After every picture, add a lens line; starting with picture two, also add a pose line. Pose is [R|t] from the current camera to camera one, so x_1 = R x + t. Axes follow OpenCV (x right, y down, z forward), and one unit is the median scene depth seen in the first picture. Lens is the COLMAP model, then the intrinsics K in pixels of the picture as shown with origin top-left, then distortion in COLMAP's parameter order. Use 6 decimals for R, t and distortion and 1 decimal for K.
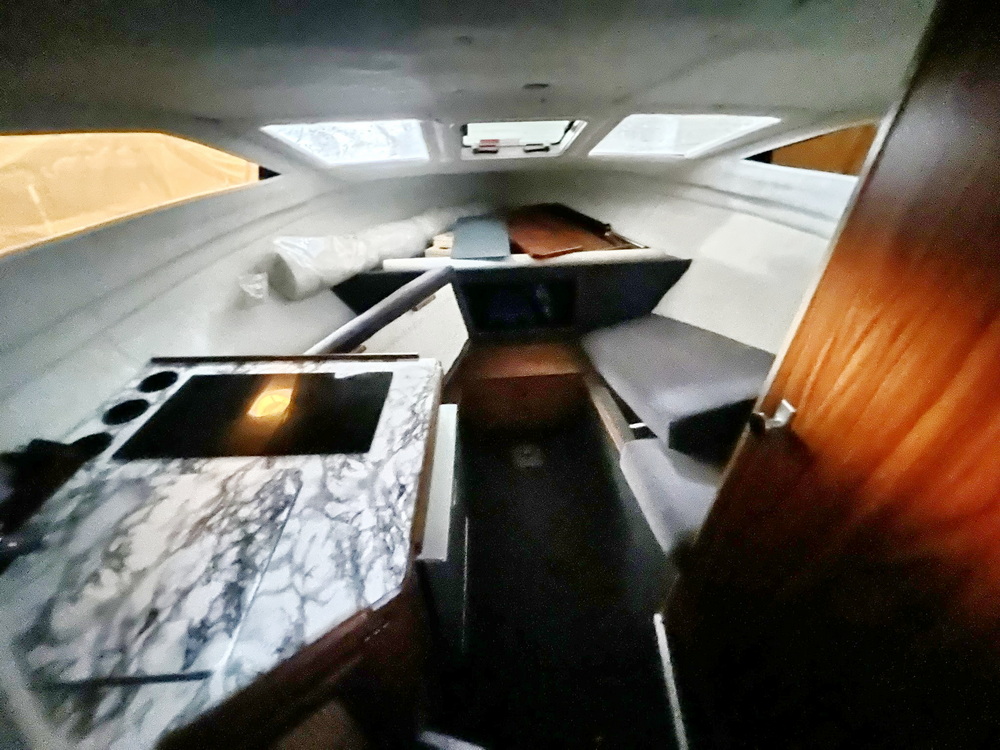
lens RADIAL K [[402.4, 0, 500.0], [0, 402.4, 375.0], [0, 0, 1]] dist [-0.005279, 0.000062]
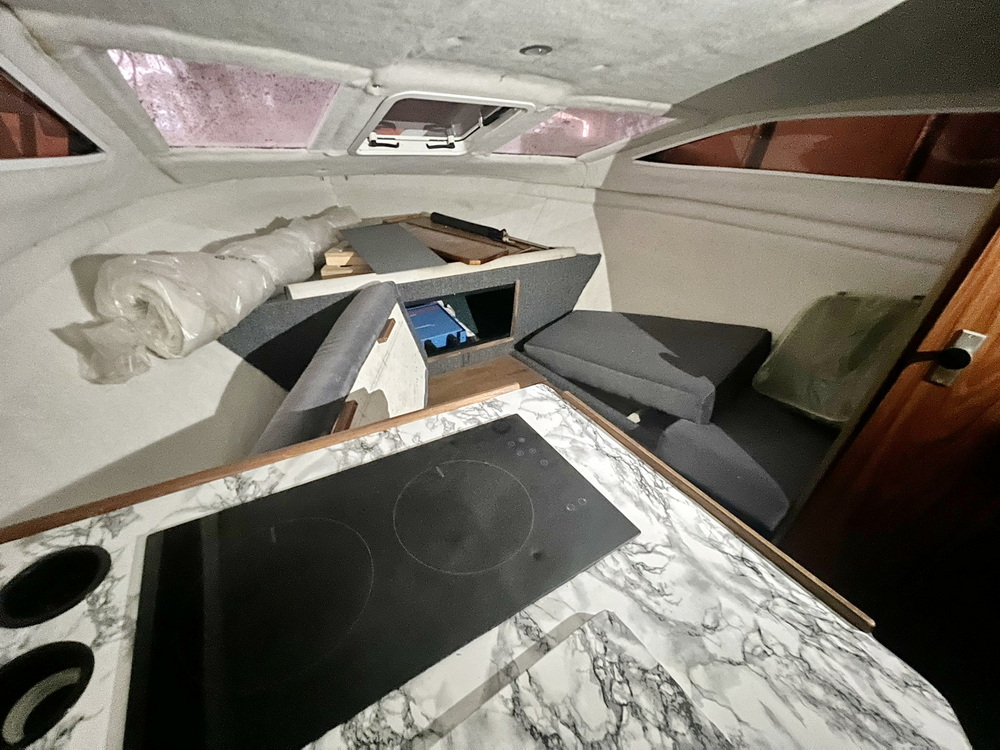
lens RADIAL K [[402.4, 0, 500.0], [0, 402.4, 375.0], [0, 0, 1]] dist [-0.005279, 0.000062]
pose [[0.859904, -0.210776, 0.464907, -0.695689], [0.239101, 0.970993, -0.002026, -0.088589], [-0.450995, 0.112901, 0.885357, 0.482165]]
